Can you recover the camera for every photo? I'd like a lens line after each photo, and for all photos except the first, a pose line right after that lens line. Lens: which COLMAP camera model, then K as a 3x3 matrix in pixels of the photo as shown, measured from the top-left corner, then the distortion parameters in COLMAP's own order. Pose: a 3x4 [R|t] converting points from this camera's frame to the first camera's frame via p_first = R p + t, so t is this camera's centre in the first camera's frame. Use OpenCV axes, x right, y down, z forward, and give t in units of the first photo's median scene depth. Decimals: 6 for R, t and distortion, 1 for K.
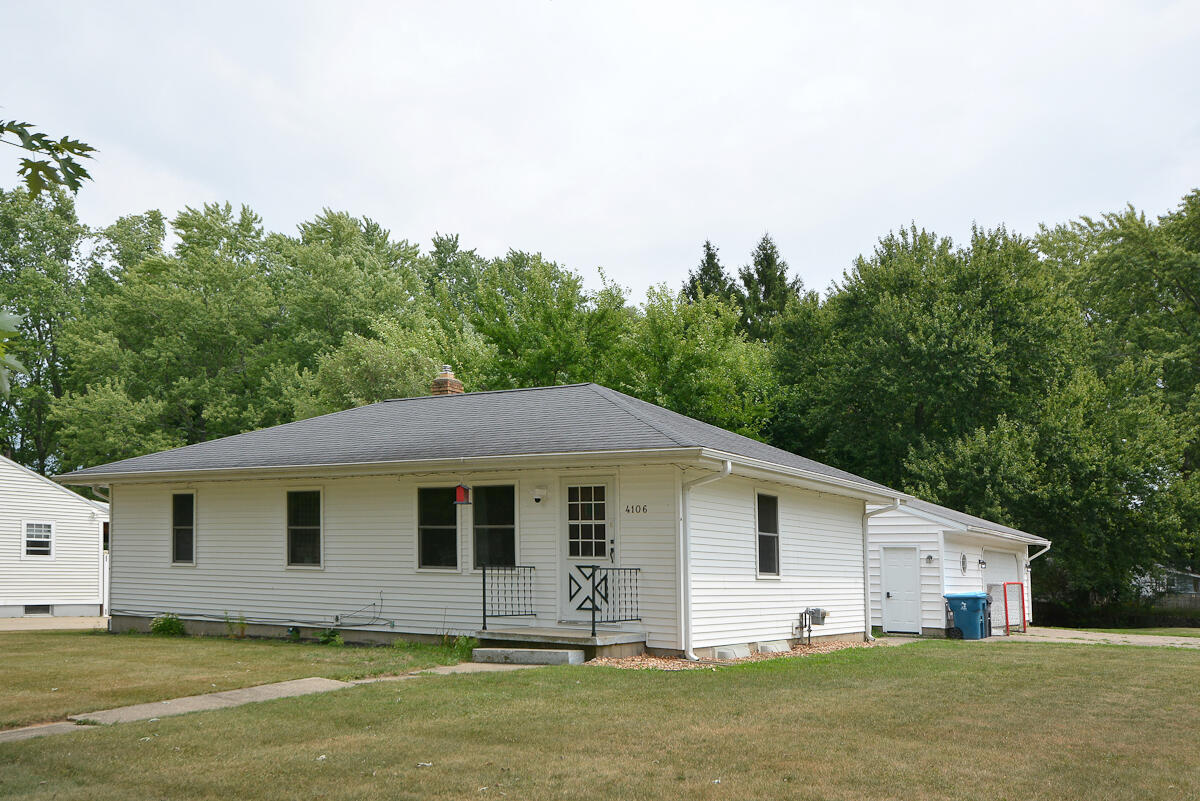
lens RADIAL K [[1099.7, 0, 572.9], [0, 1099.7, 426.3], [0, 0, 1]] dist [0.040176, -0.023676]
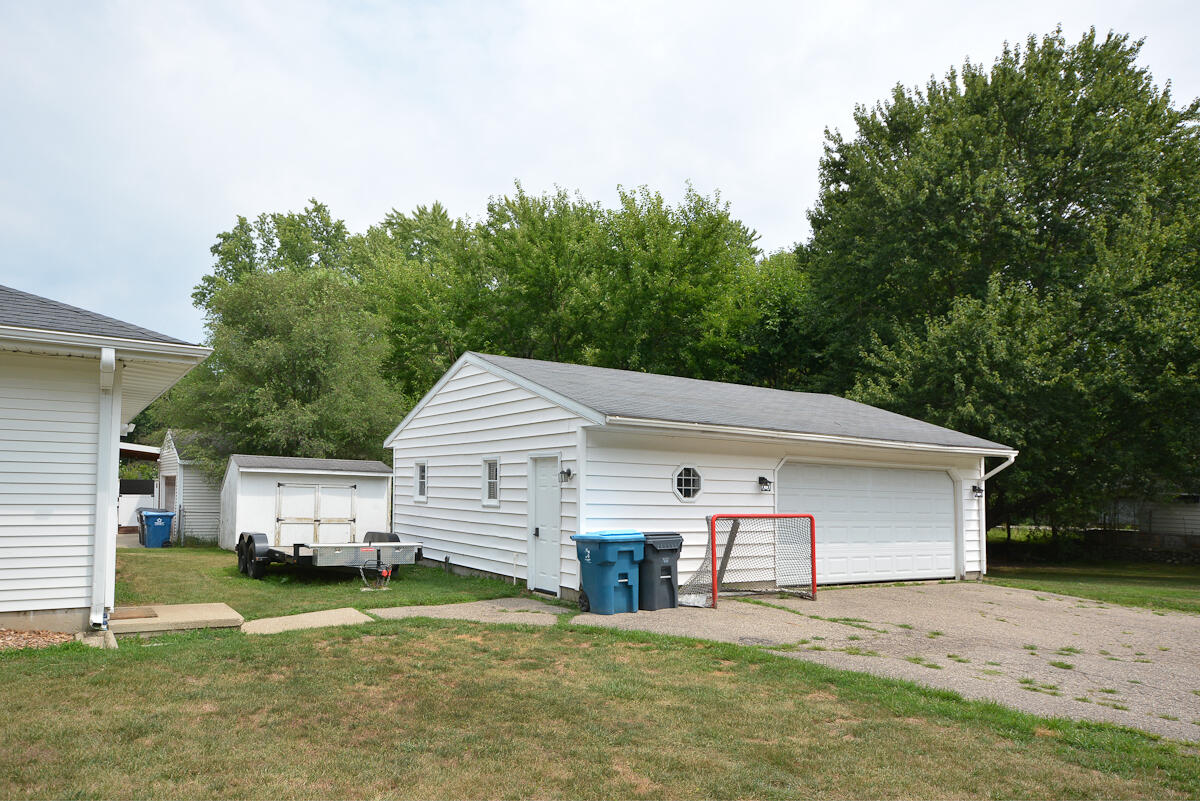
lens RADIAL K [[818.4, 0, 603.8], [0, 818.4, 409.3], [0, 0, 1]] dist [0.007385, 0.000415]
pose [[0.911183, -0.042141, -0.409841, 0.513915], [0.050572, 0.998673, 0.009747, 0.080056], [0.408887, -0.029608, 0.912105, 0.590278]]
